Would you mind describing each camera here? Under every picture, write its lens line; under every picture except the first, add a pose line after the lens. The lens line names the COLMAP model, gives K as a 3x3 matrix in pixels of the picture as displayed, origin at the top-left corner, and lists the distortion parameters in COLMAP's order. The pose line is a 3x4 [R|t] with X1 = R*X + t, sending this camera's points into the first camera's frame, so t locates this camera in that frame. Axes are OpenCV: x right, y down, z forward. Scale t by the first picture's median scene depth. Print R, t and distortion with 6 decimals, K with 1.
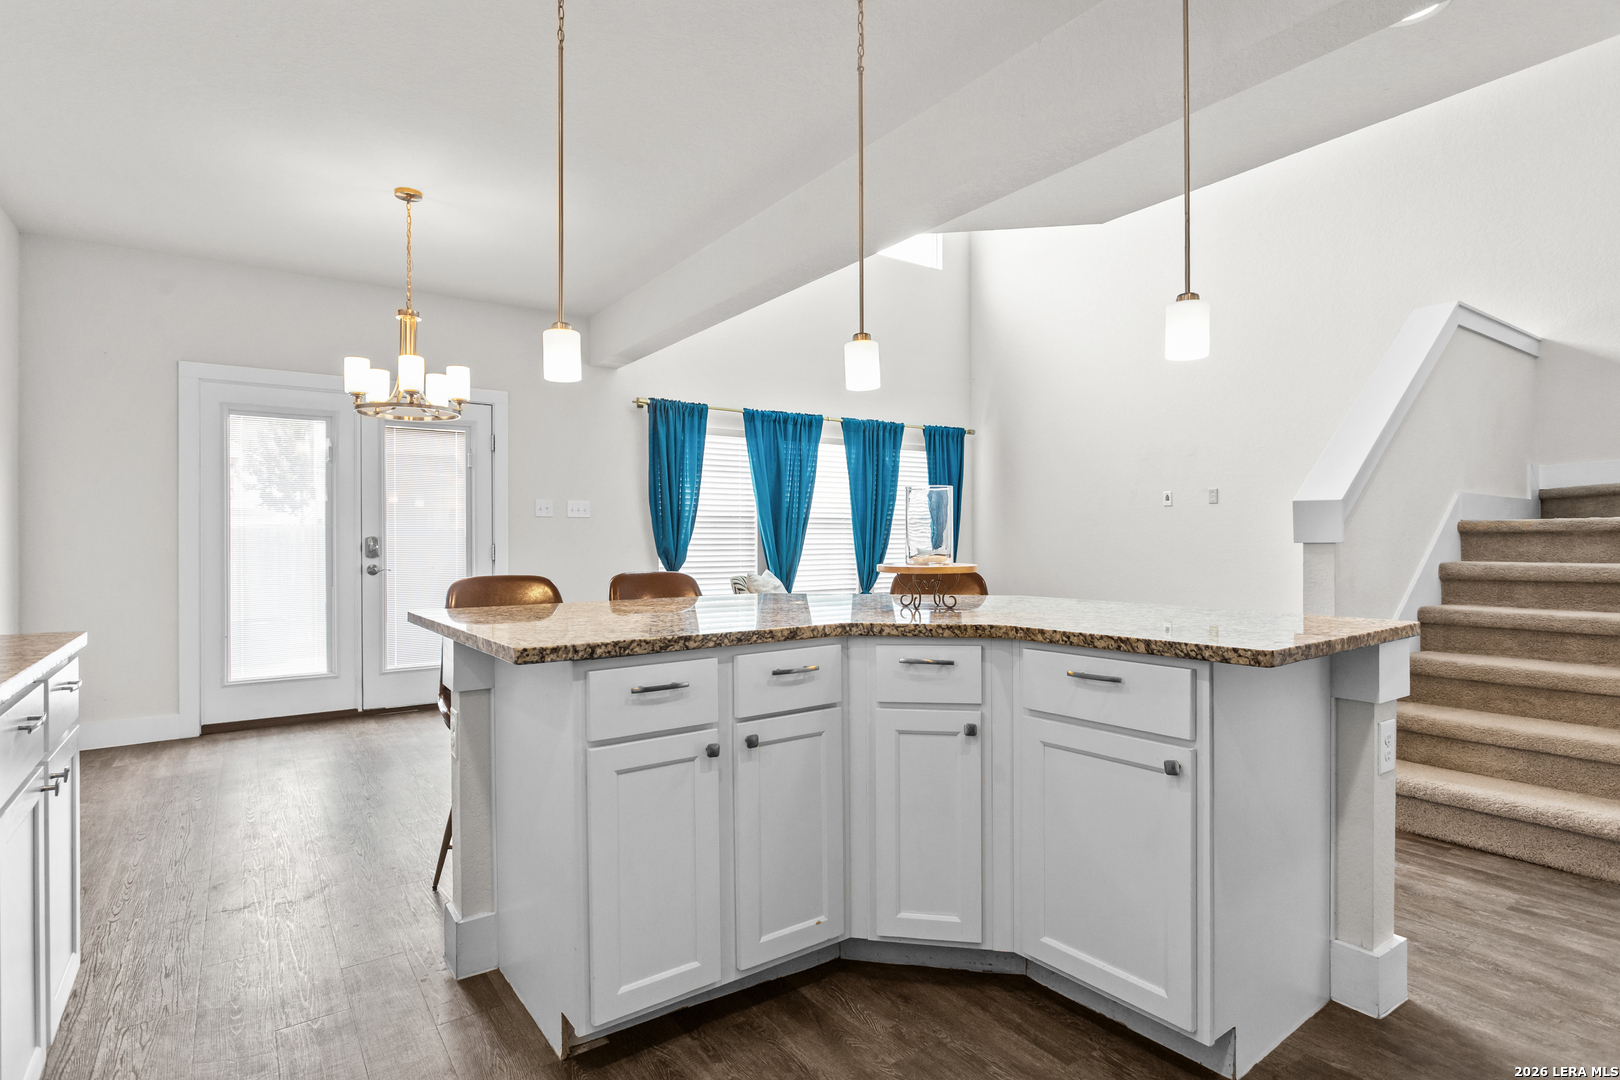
lens RADIAL K [[829.4, 0, 818.0], [0, 829.4, 524.5], [0, 0, 1]] dist [-0.016716, 0.008660]
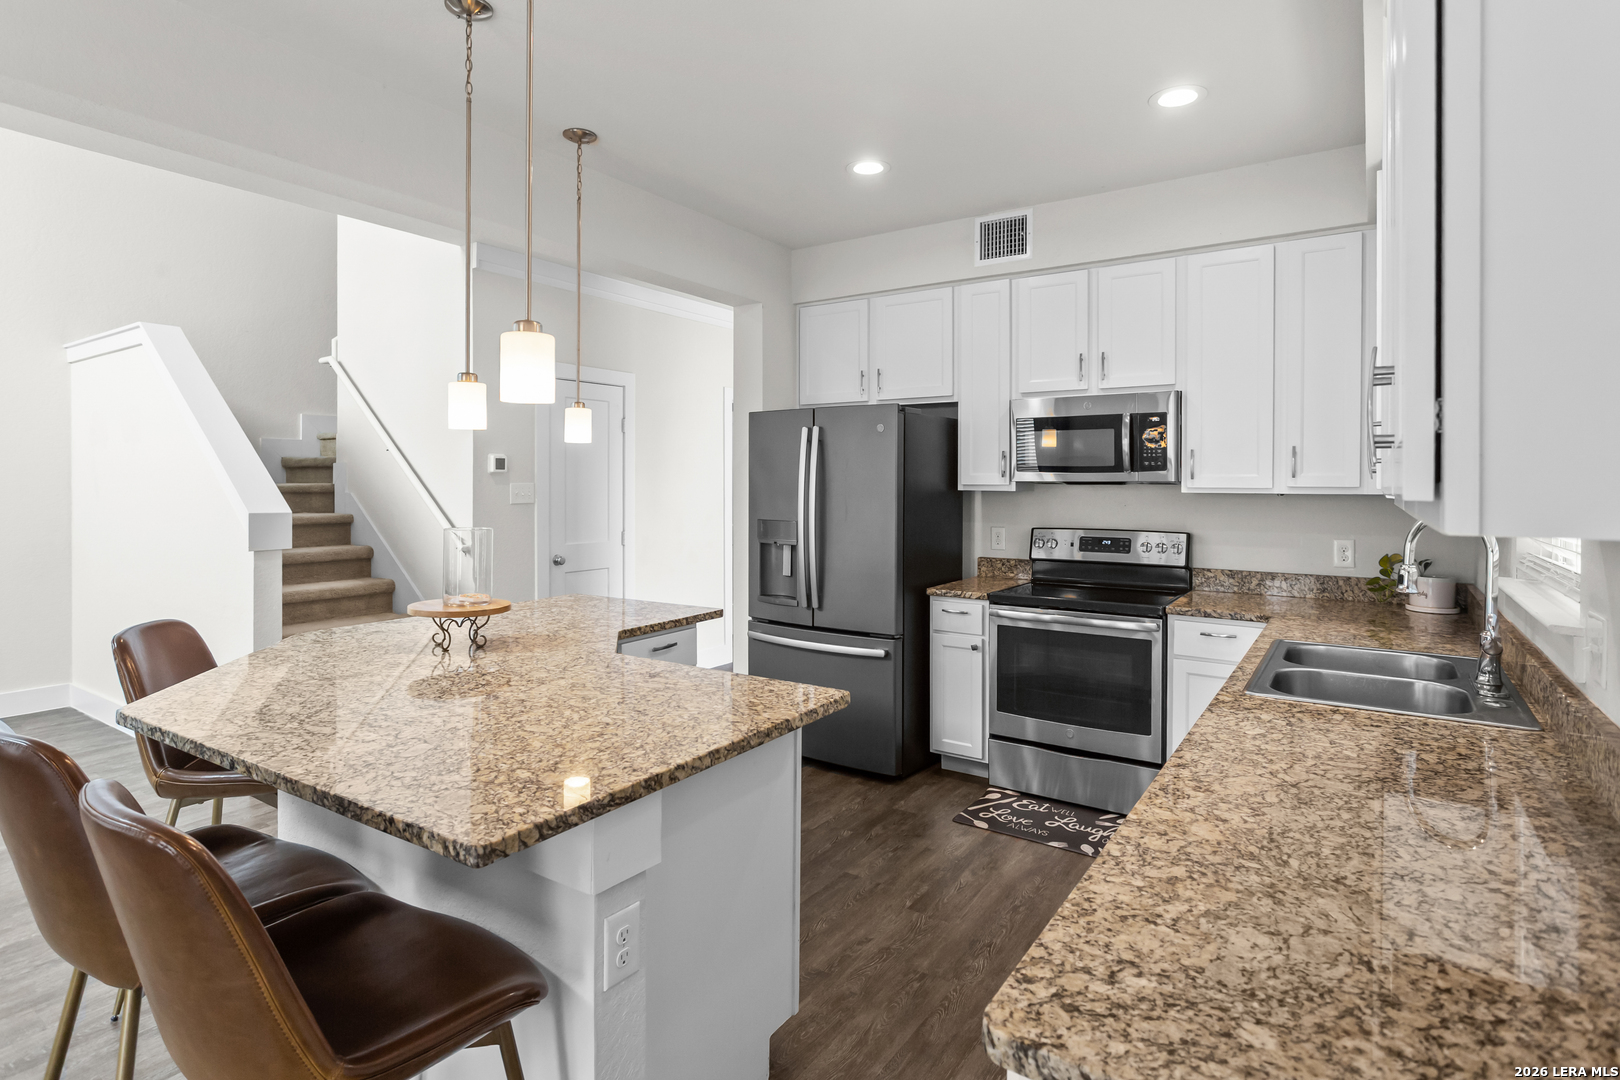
lens RADIAL K [[829.4, 0, 794.1], [0, 829.4, 483.2], [0, 0, 1]] dist [-0.016716, 0.008660]
pose [[-0.335421, 0.003630, 0.942061, -0.363904], [-0.020302, 0.999732, -0.011081, -0.036712], [-0.941850, -0.022843, -0.335257, 0.351989]]
